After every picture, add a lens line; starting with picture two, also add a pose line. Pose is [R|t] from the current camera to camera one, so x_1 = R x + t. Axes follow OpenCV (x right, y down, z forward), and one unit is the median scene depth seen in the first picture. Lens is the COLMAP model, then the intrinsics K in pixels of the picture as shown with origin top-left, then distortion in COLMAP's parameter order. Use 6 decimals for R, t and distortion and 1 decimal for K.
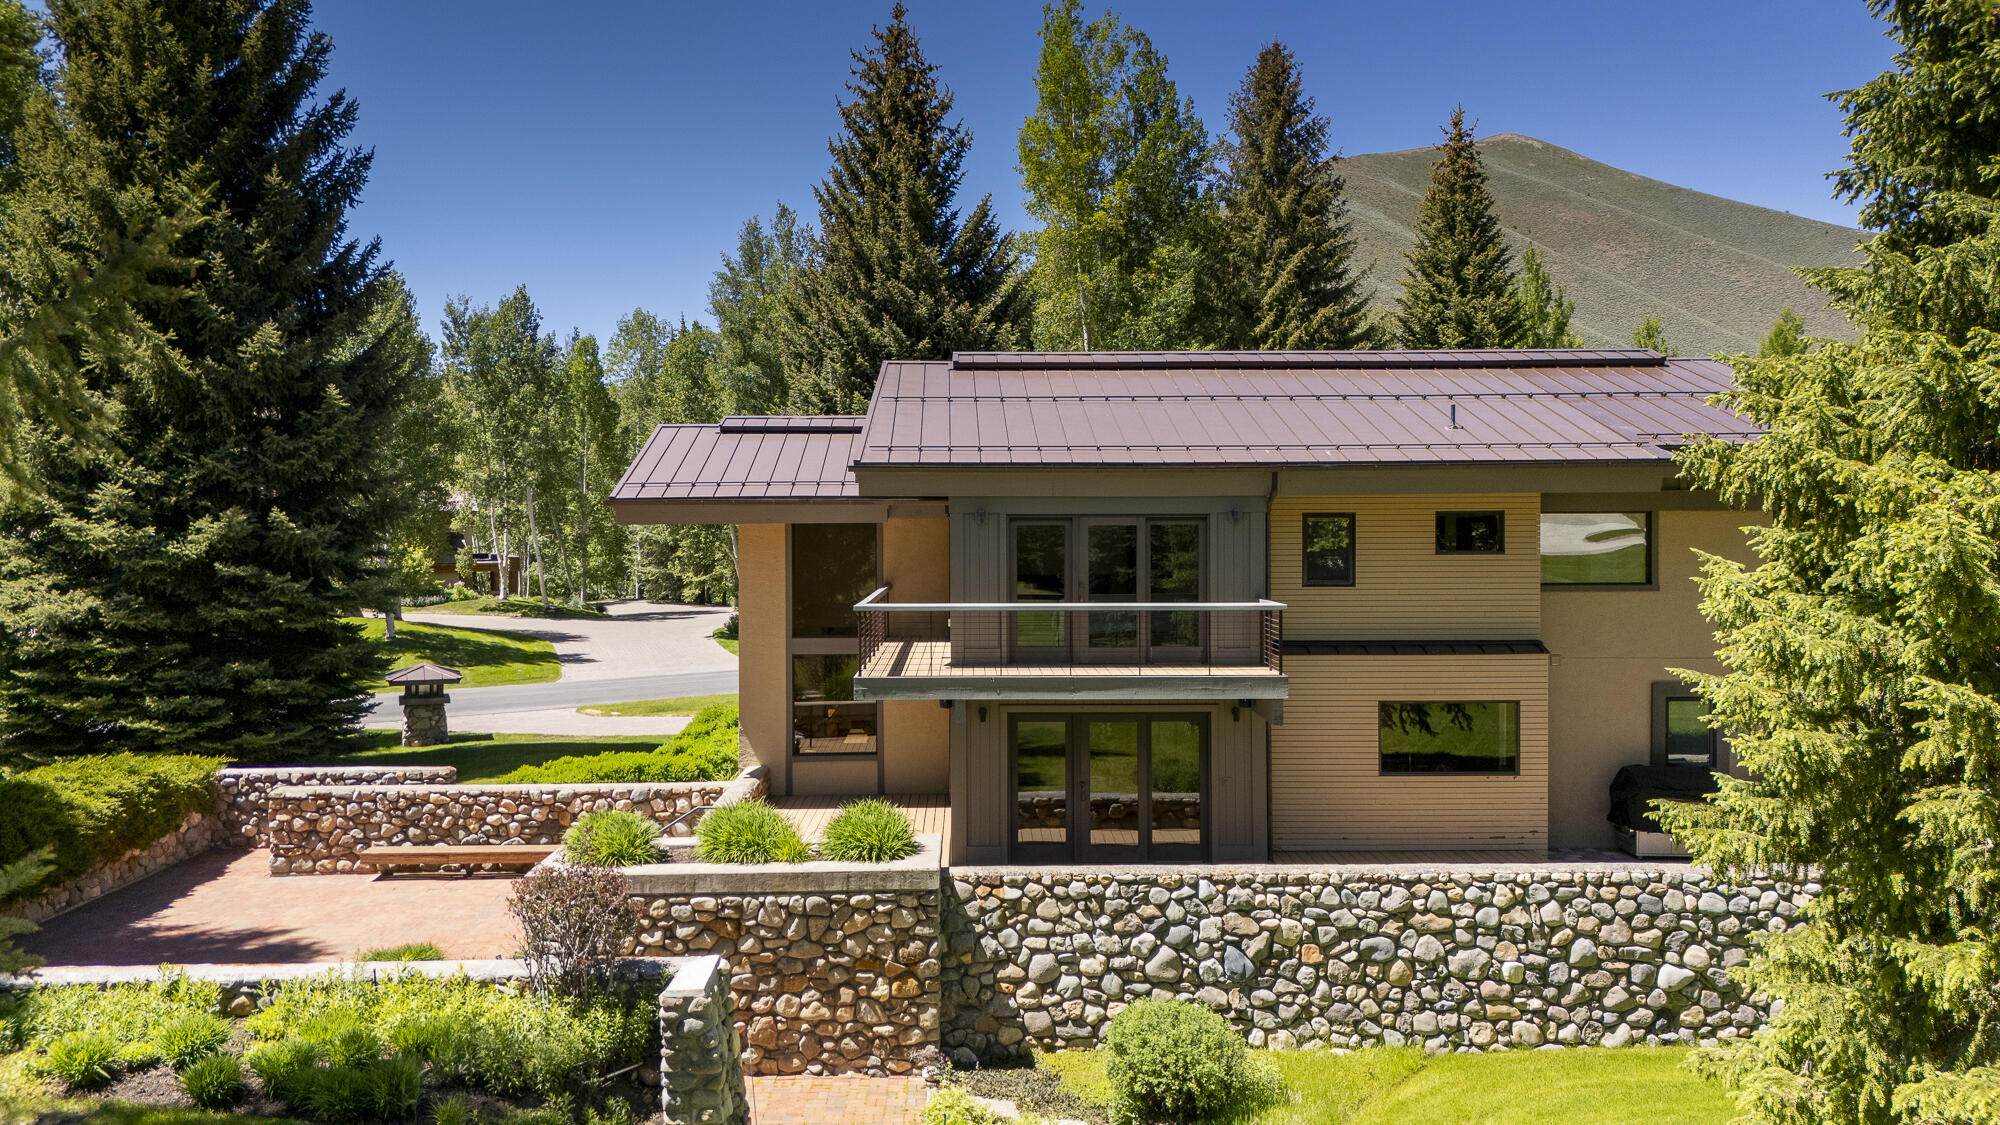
lens RADIAL K [[1483.2, 0, 1000.0], [0, 1483.2, 562.5], [0, 0, 1]] dist [0.148617, -0.237189]
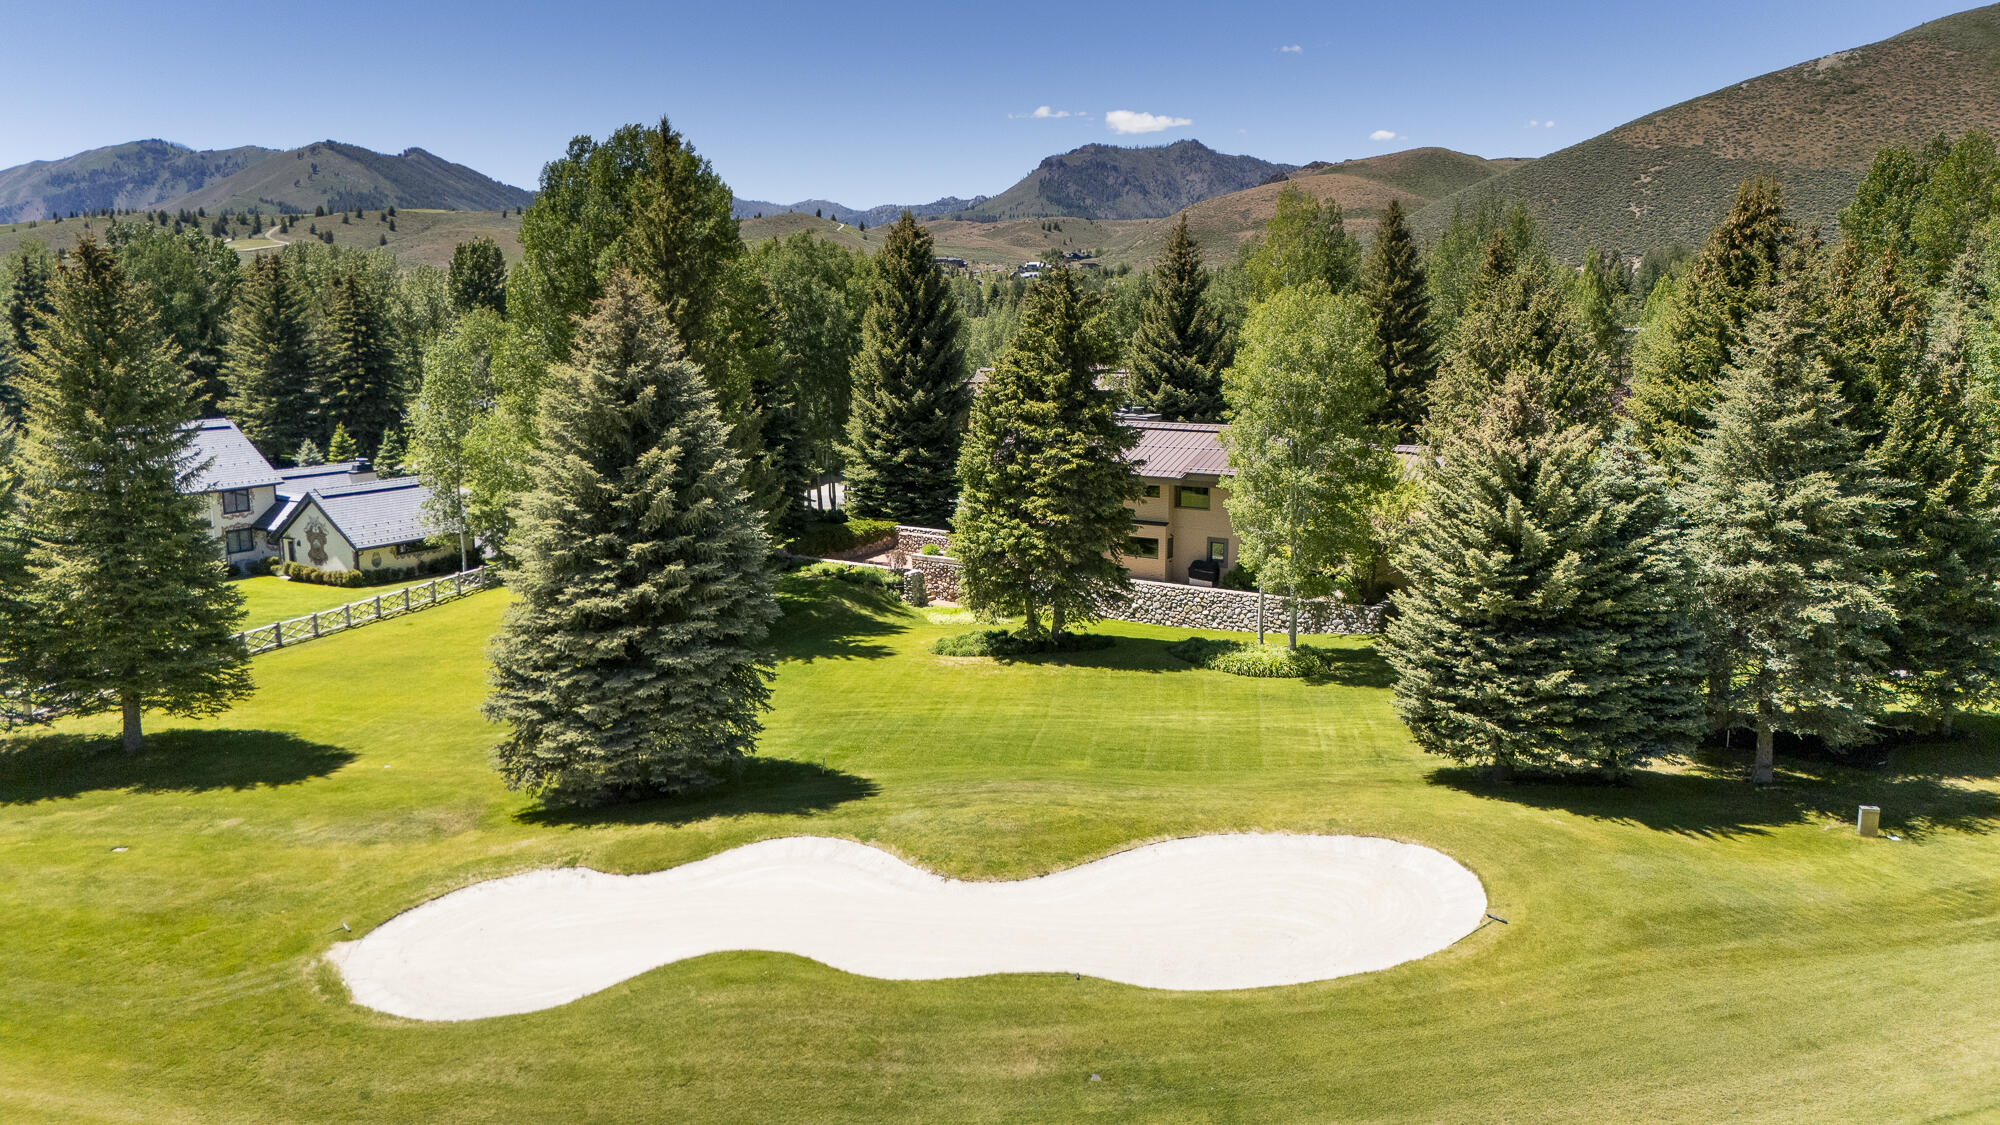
lens RADIAL K [[1483.2, 0, 1000.0], [0, 1483.2, 562.5], [0, 0, 1]] dist [0.148617, -0.237189]
pose [[0.823725, 0.096767, -0.558671, 1.530715], [-0.004181, 0.986338, 0.164679, -0.328986], [0.566975, -0.133315, 0.812876, -1.603916]]
